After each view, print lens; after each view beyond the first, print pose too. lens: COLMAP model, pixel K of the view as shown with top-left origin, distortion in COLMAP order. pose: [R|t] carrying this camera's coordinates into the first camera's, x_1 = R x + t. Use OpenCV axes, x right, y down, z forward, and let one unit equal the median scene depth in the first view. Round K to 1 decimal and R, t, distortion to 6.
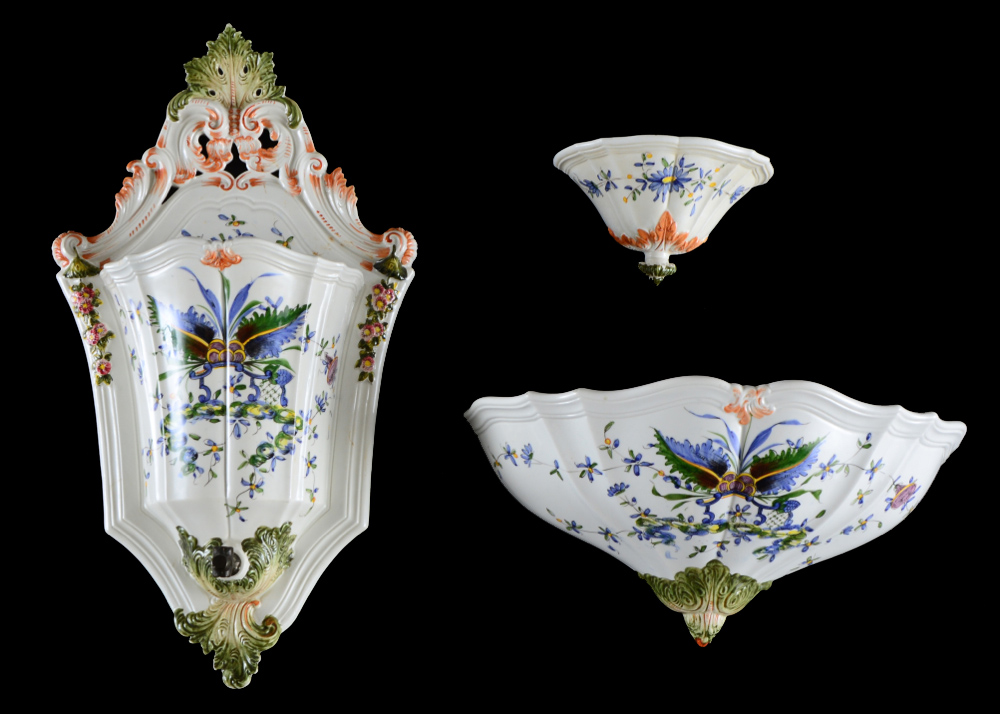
lens RADIAL K [[1499.0, 0, 497.6], [0, 1499.0, 394.4], [0, 0, 1]] dist [0.027538, 0.162563]
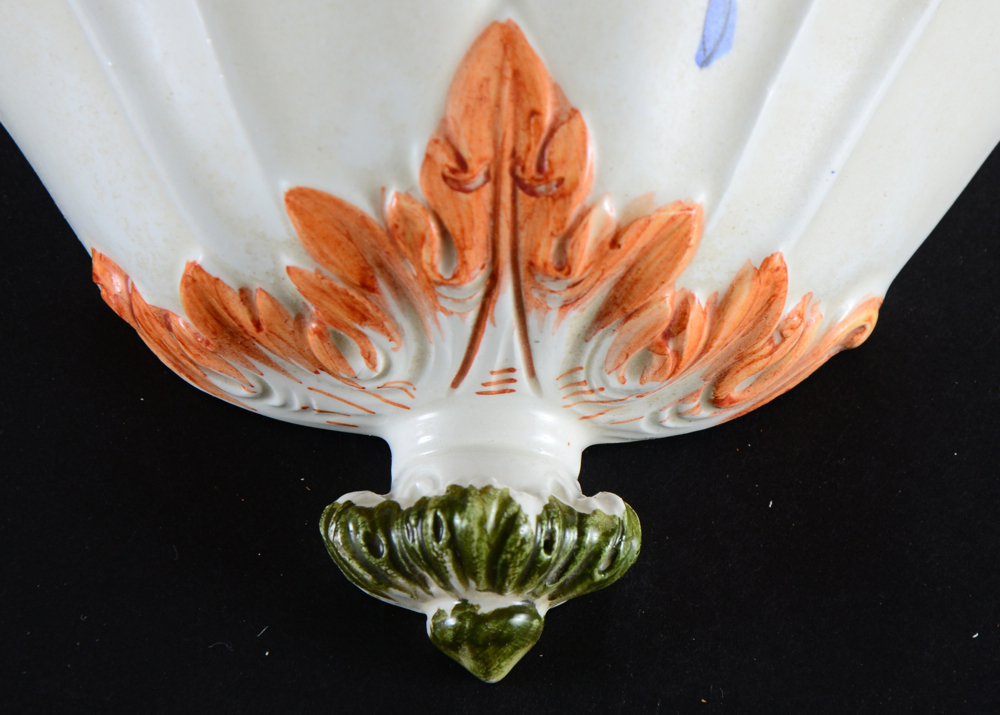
lens RADIAL K [[4758.3, 0, 500.0], [0, 4758.3, 357.5], [0, 0, 1]] dist [0.841251, 1.719737]
pose [[0.998962, -0.045138, 0.006152, 0.104879], [0.045091, 0.960510, -0.274566, 0.010585], [0.006484, 0.274558, 0.961549, 0.609355]]
